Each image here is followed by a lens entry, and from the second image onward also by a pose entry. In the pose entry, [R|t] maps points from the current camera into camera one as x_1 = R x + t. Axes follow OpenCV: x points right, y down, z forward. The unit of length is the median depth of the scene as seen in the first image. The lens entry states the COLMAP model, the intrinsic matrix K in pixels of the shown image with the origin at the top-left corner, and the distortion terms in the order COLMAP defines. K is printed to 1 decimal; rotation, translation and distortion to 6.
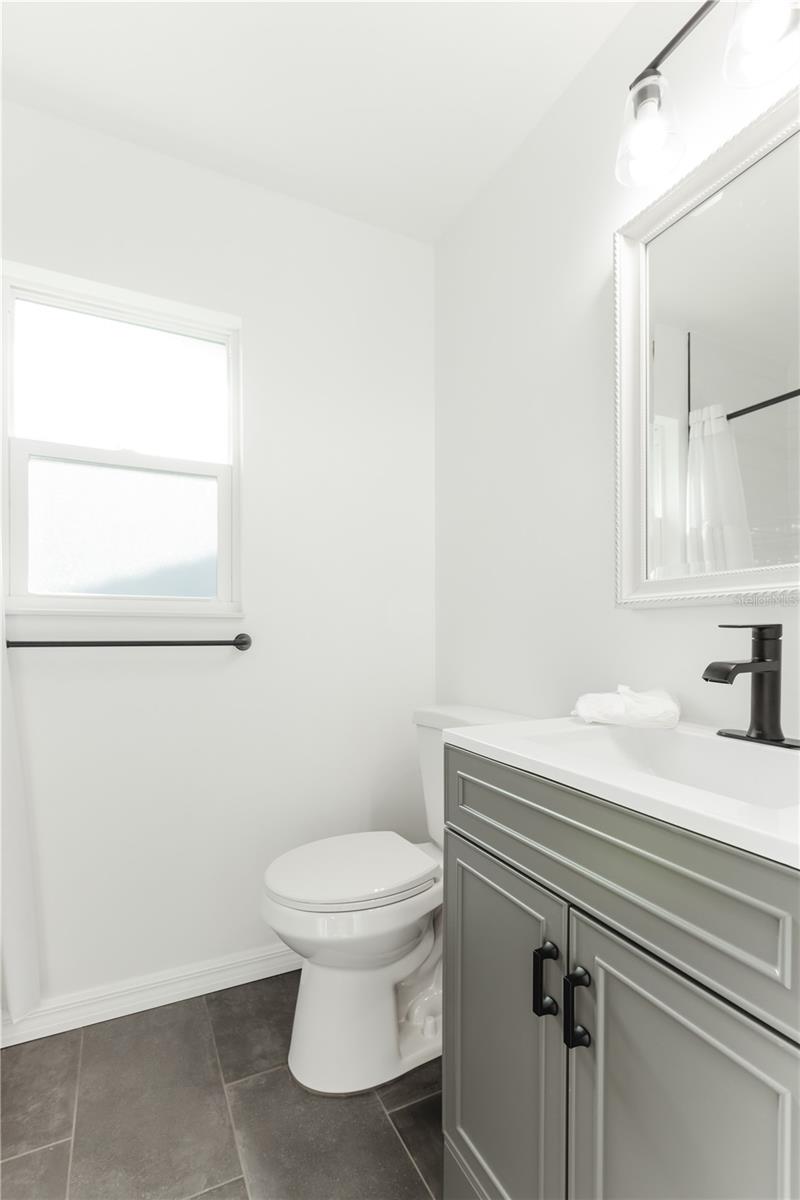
lens RADIAL K [[575.4, 0, 404.3], [0, 575.4, 632.3], [0, 0, 1]] dist [0.000694, -0.000575]
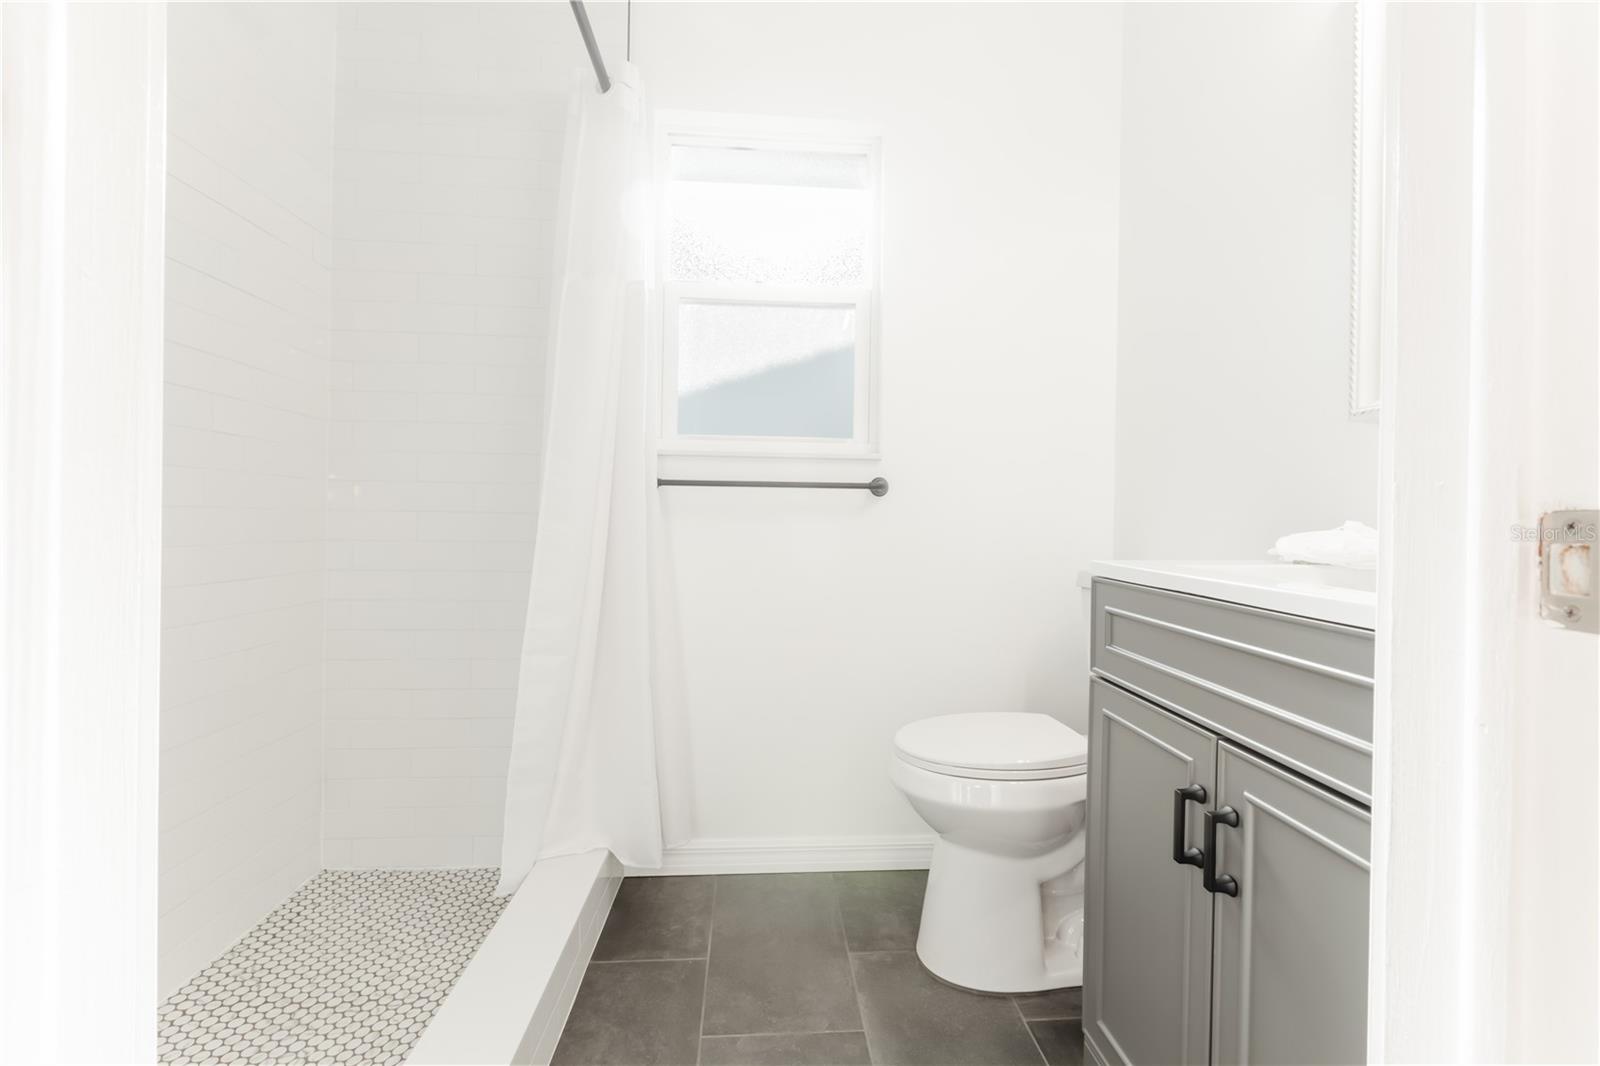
lens RADIAL K [[726.9, 0, 800.0], [0, 726.9, 533.0], [0, 0, 1]] dist [0.001595, -0.001258]
pose [[0.922628, 0.029600, -0.384554, 0.060456], [-0.019118, 0.999335, 0.031053, 0.073470], [0.385217, -0.021299, 0.922580, -0.135690]]
